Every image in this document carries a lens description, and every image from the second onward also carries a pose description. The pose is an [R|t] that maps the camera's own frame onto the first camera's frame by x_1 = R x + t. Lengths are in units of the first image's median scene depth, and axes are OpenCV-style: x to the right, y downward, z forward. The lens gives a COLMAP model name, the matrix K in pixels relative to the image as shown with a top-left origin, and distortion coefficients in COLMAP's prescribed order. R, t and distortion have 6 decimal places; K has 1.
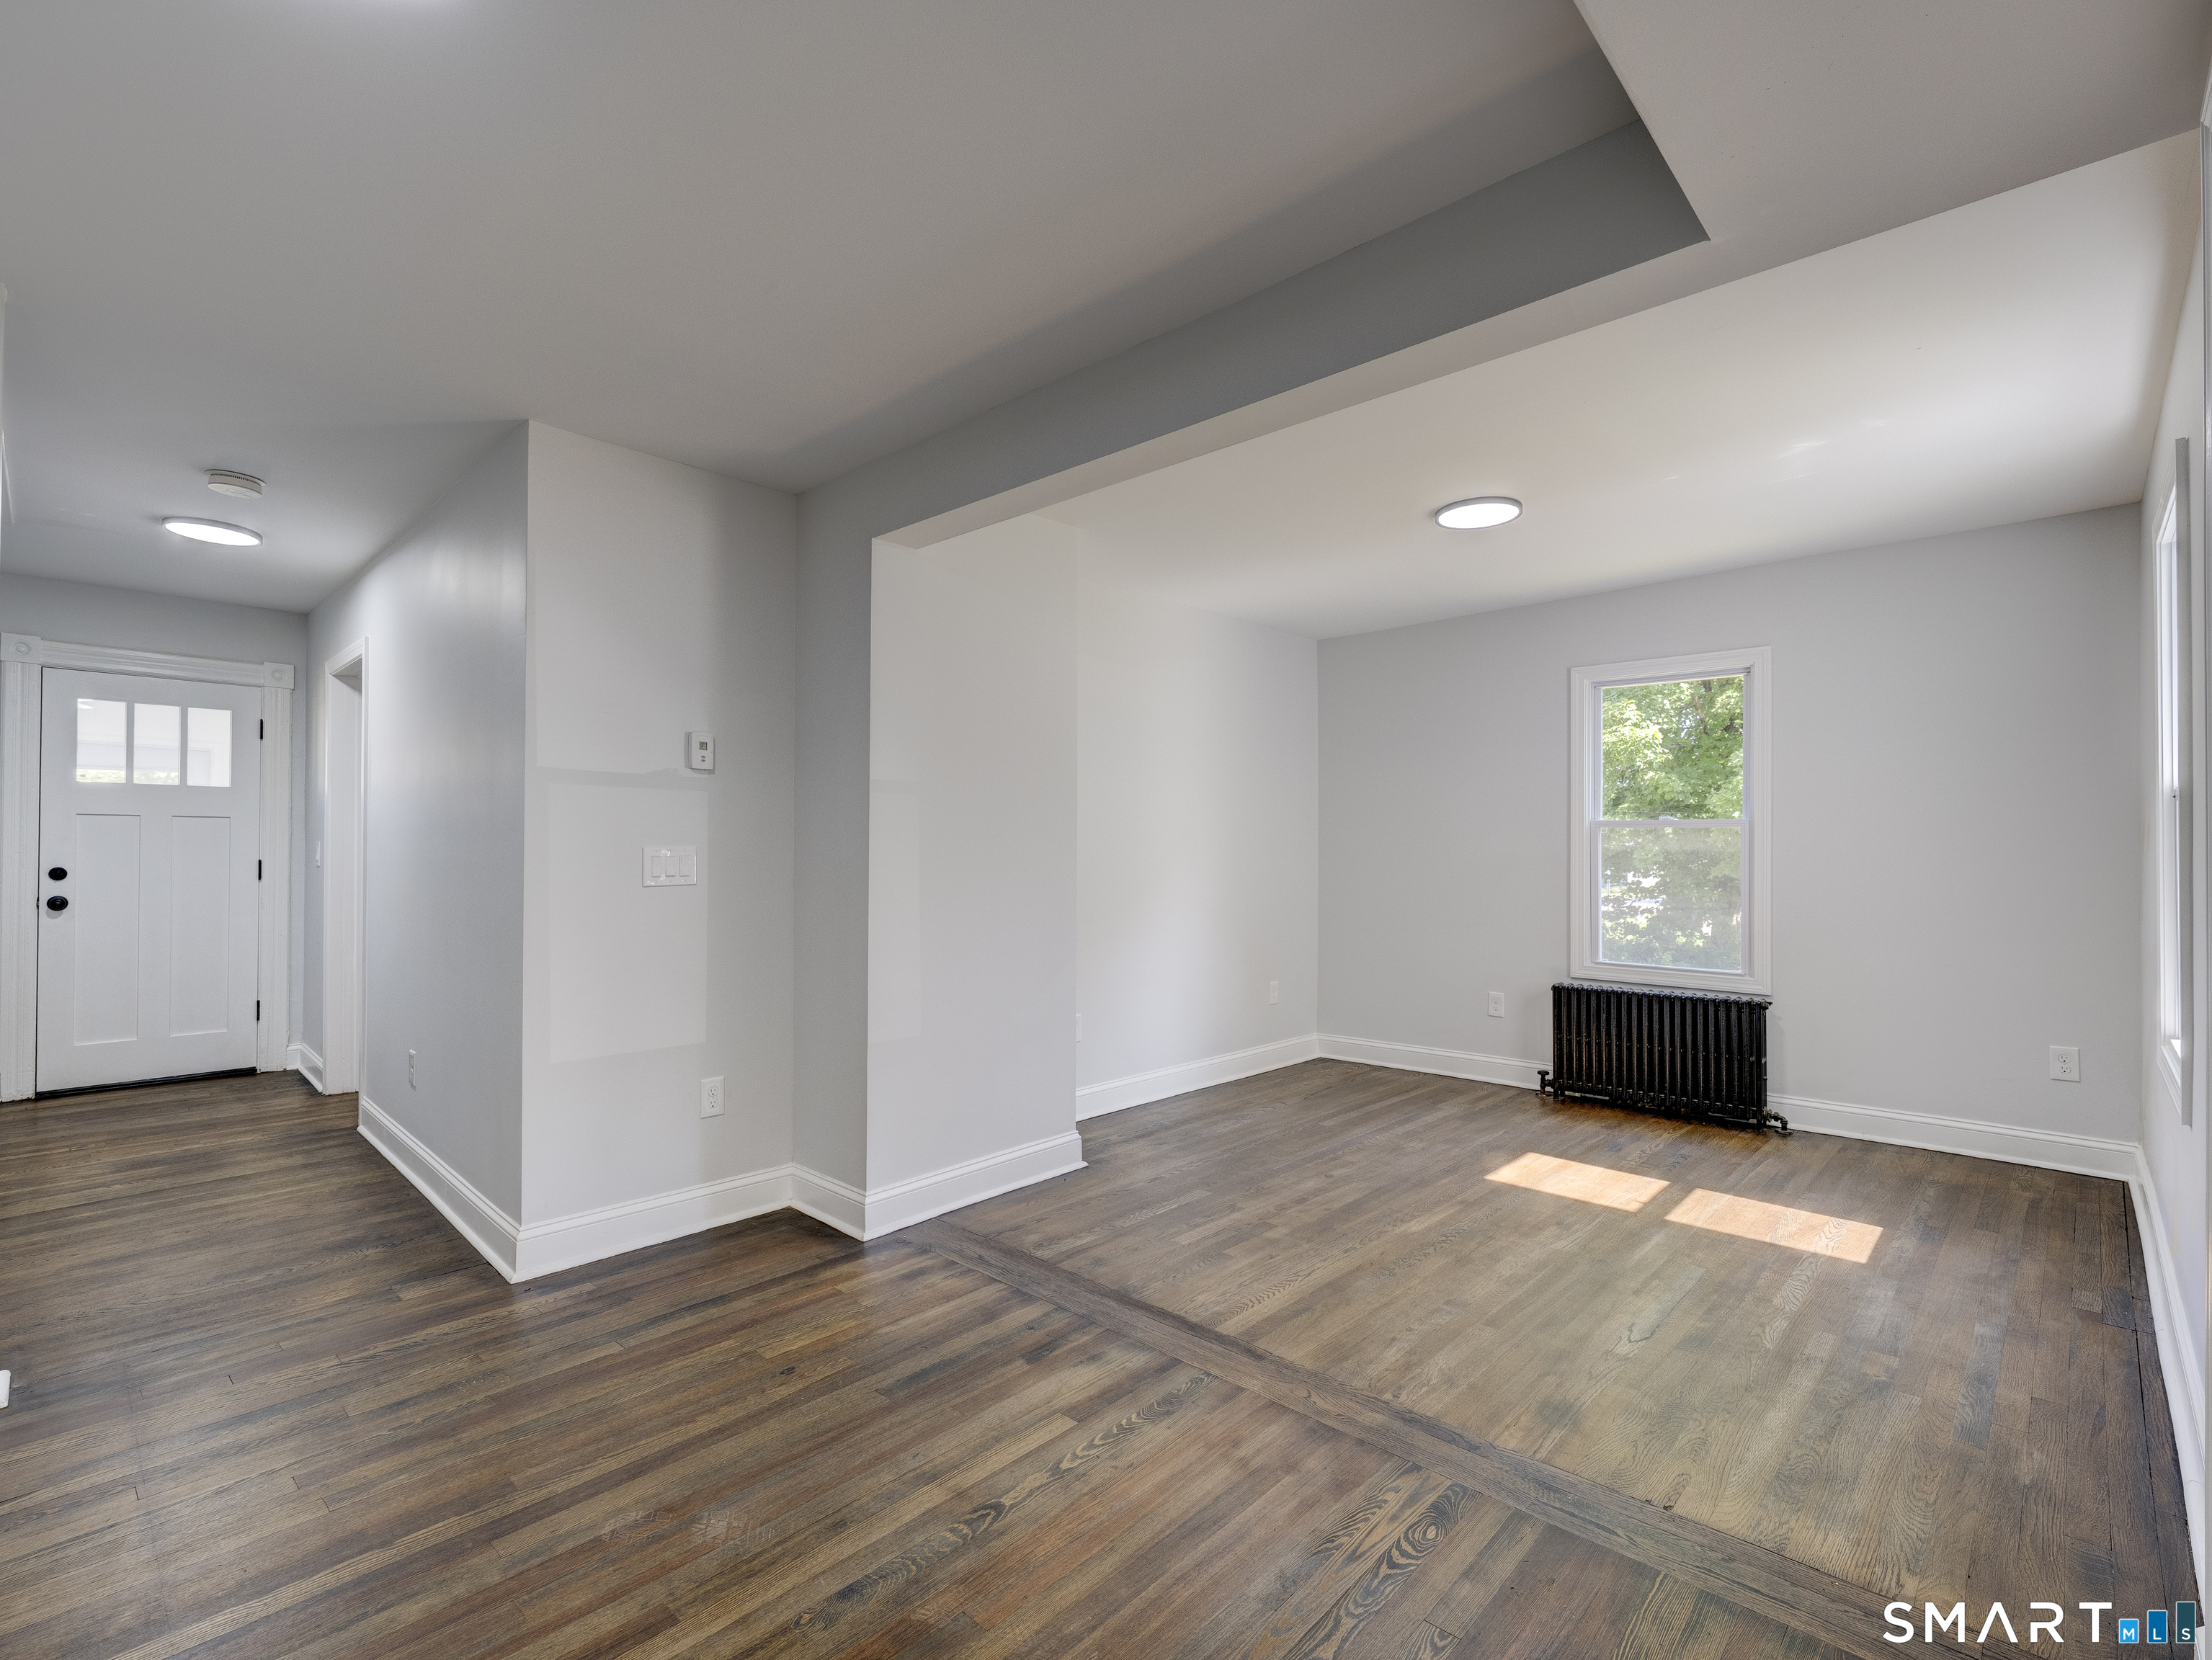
lens RADIAL K [[954.0, 0, 1113.5], [0, 954.0, 837.3], [0, 0, 1]] dist [-0.003335, 0.000244]
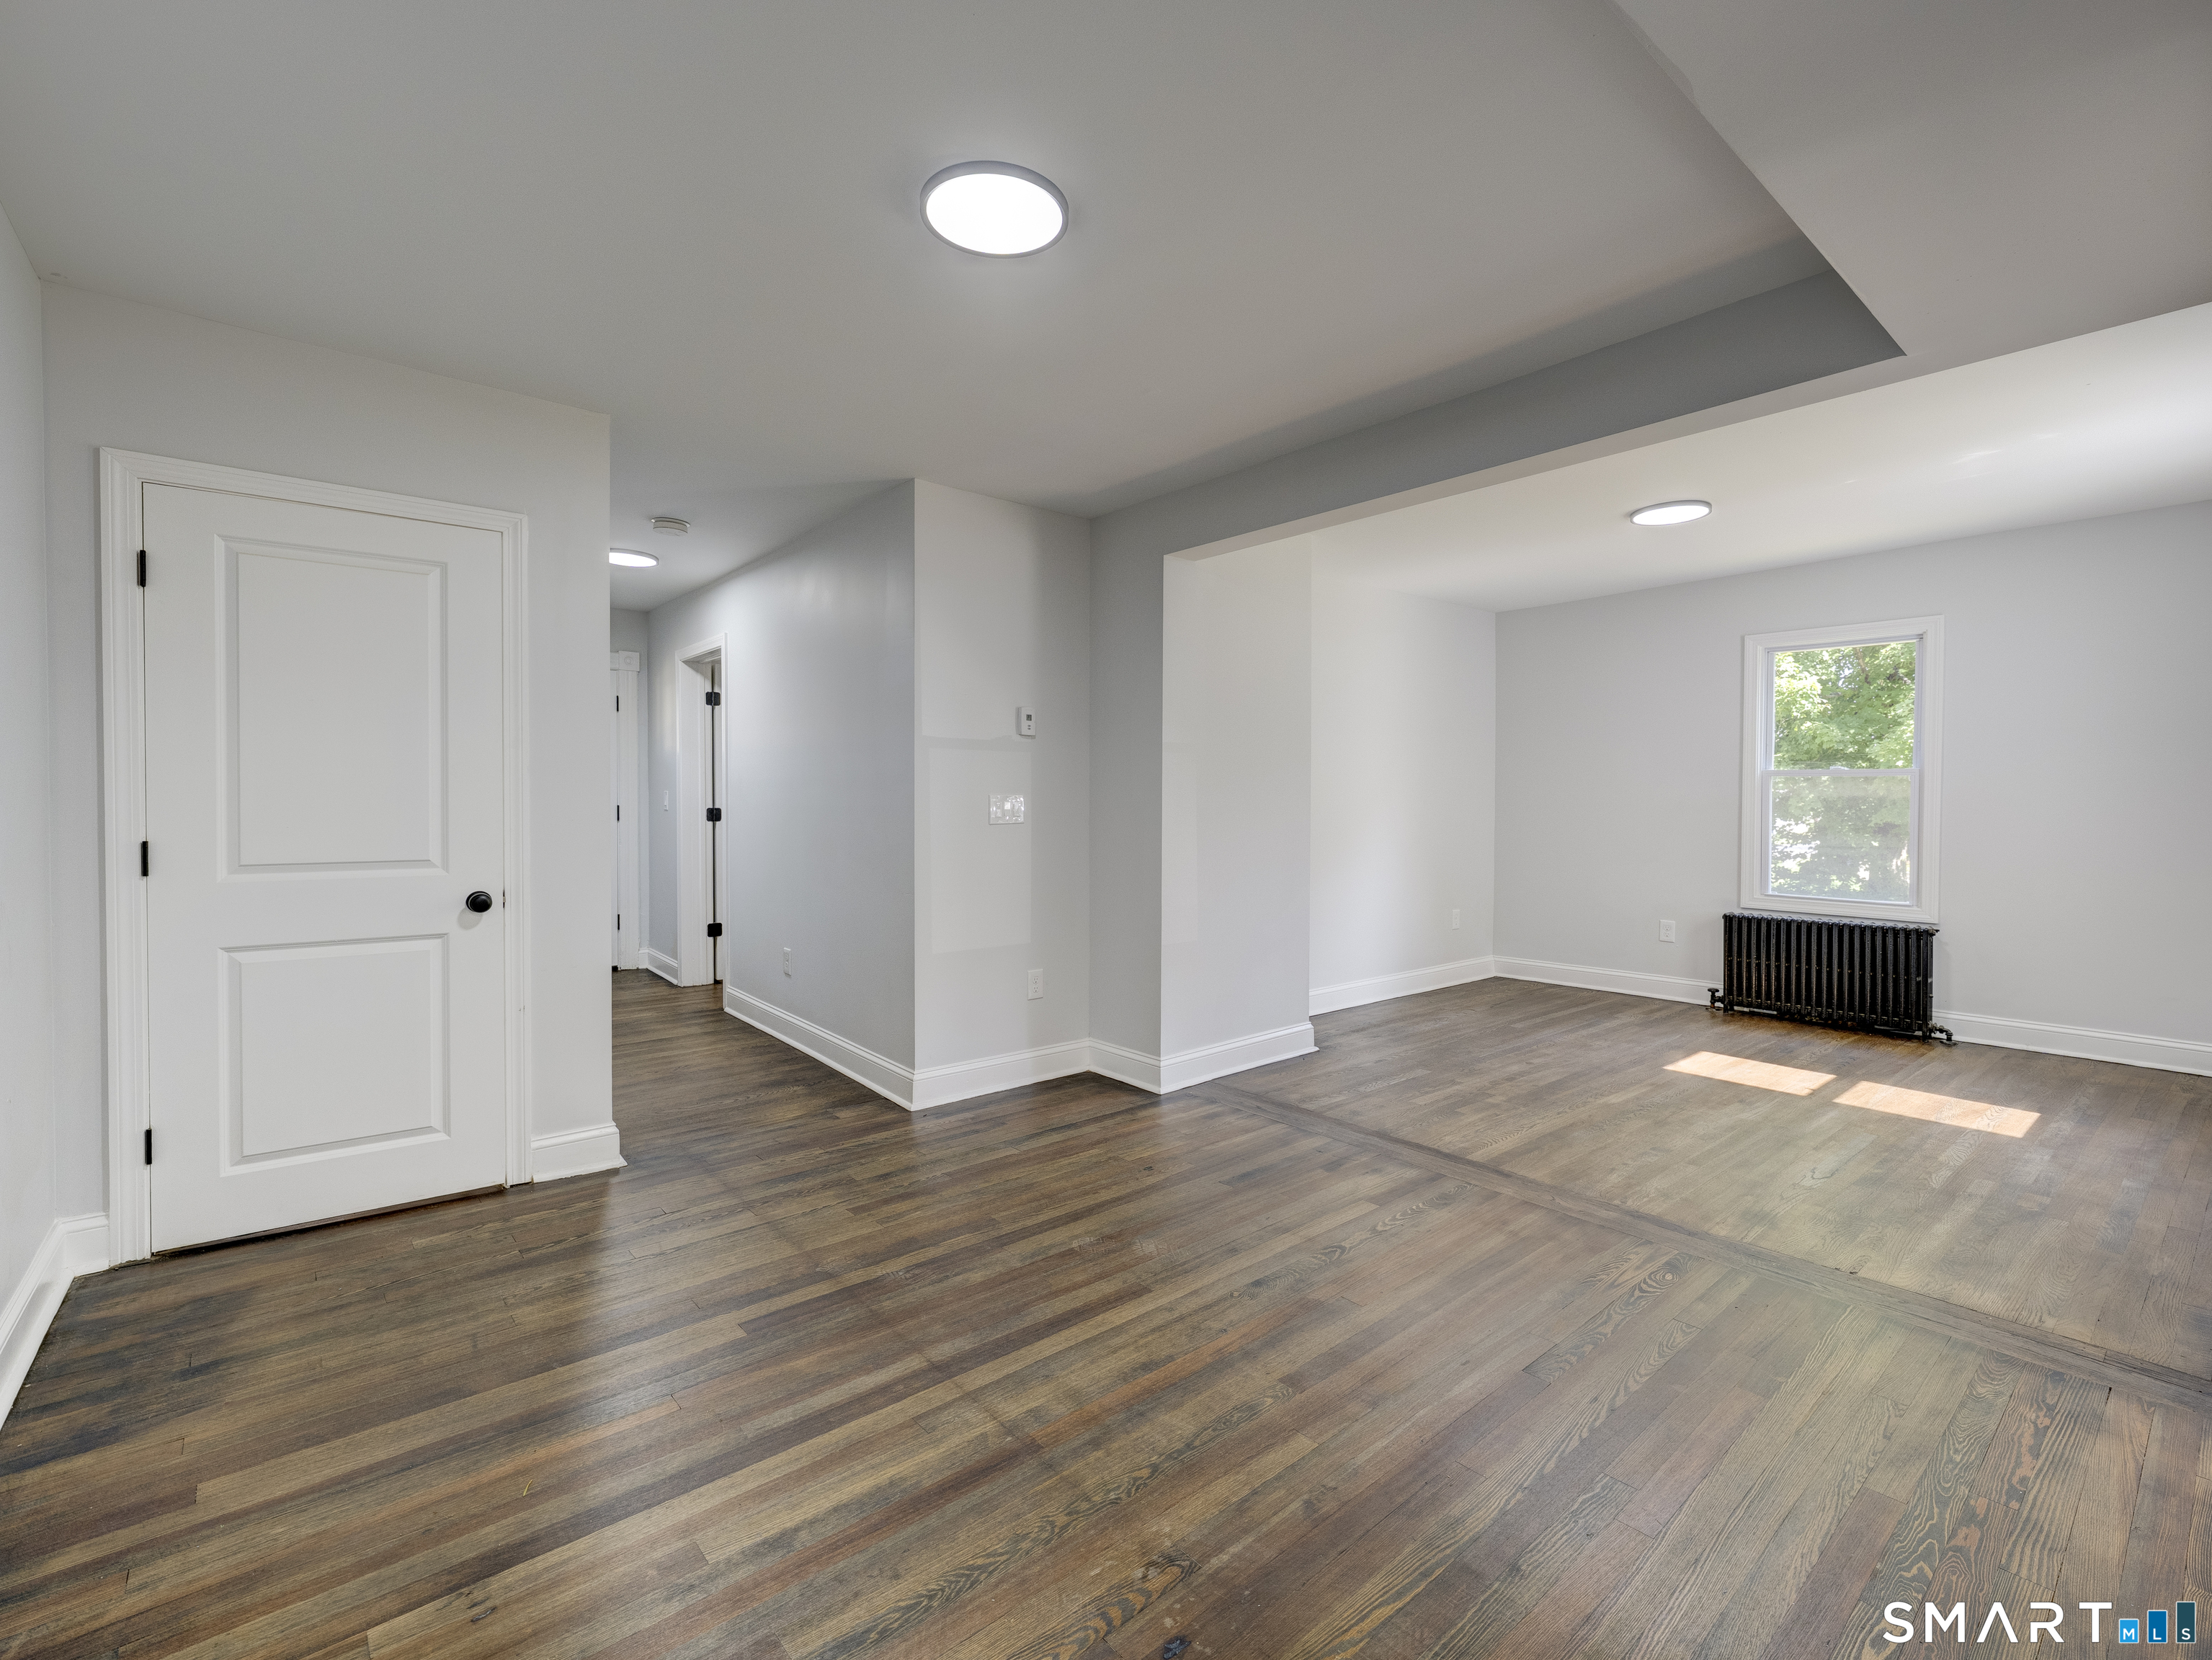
lens RADIAL K [[904.9, 0, 1096.0], [0, 904.9, 806.7], [0, 0, 1]] dist [0.000304, -0.000087]
pose [[0.989925, 0.001188, -0.141587, -0.180937], [0.002190, 0.999717, 0.023704, -0.002753], [0.141575, -0.023775, 0.989642, -0.248086]]
